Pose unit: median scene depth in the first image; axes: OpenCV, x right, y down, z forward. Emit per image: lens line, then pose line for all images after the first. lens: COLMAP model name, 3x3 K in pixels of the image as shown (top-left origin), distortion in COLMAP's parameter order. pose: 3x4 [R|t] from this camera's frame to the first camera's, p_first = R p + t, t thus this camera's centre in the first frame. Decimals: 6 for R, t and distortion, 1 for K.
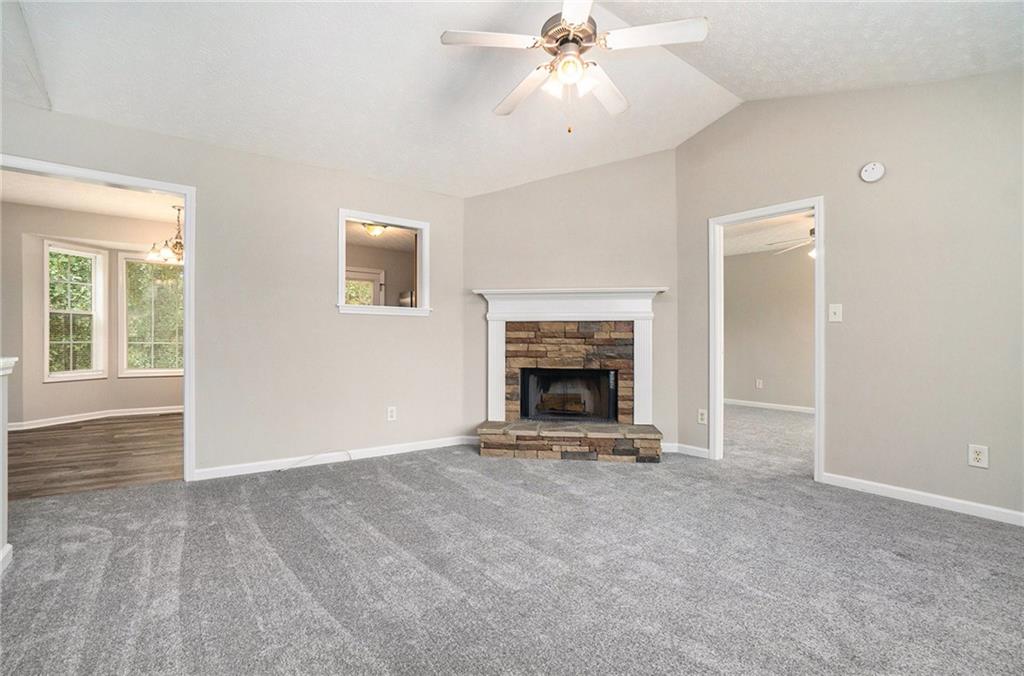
lens RADIAL K [[478.6, 0, 504.2], [0, 478.6, 342.0], [0, 0, 1]] dist [-0.001349, -0.000105]
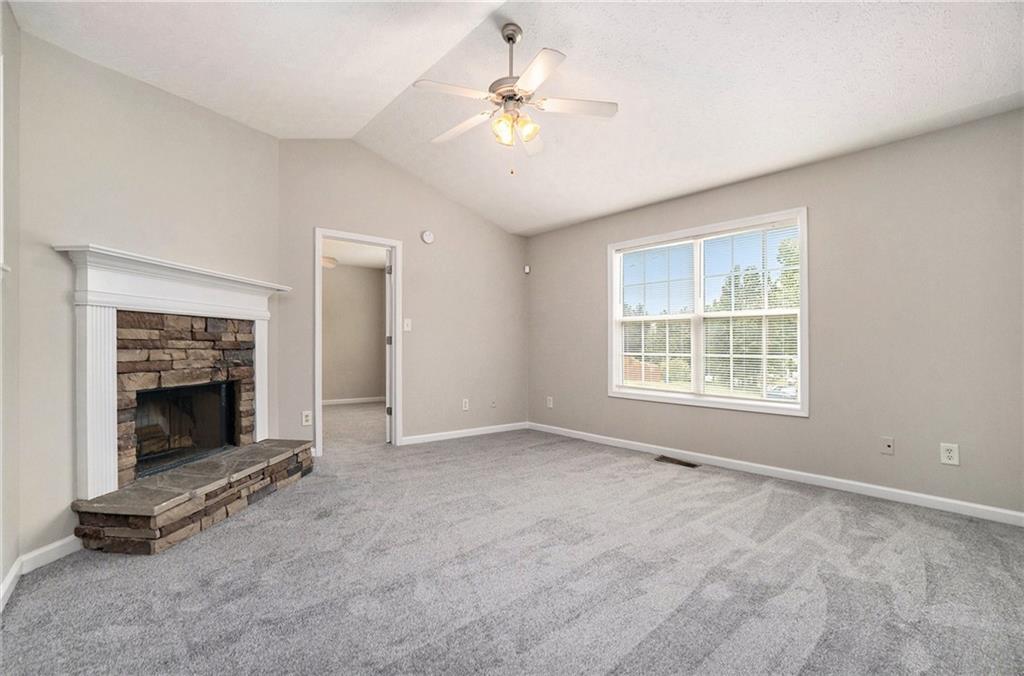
lens RADIAL K [[478.6, 0, 504.2], [0, 478.6, 342.0], [0, 0, 1]] dist [-0.001349, -0.000105]
pose [[-0.055200, 0.000425, 0.998475, -0.586127], [-0.004615, 0.999989, -0.000681, -0.007330], [-0.998465, -0.004645, -0.055198, 0.595070]]
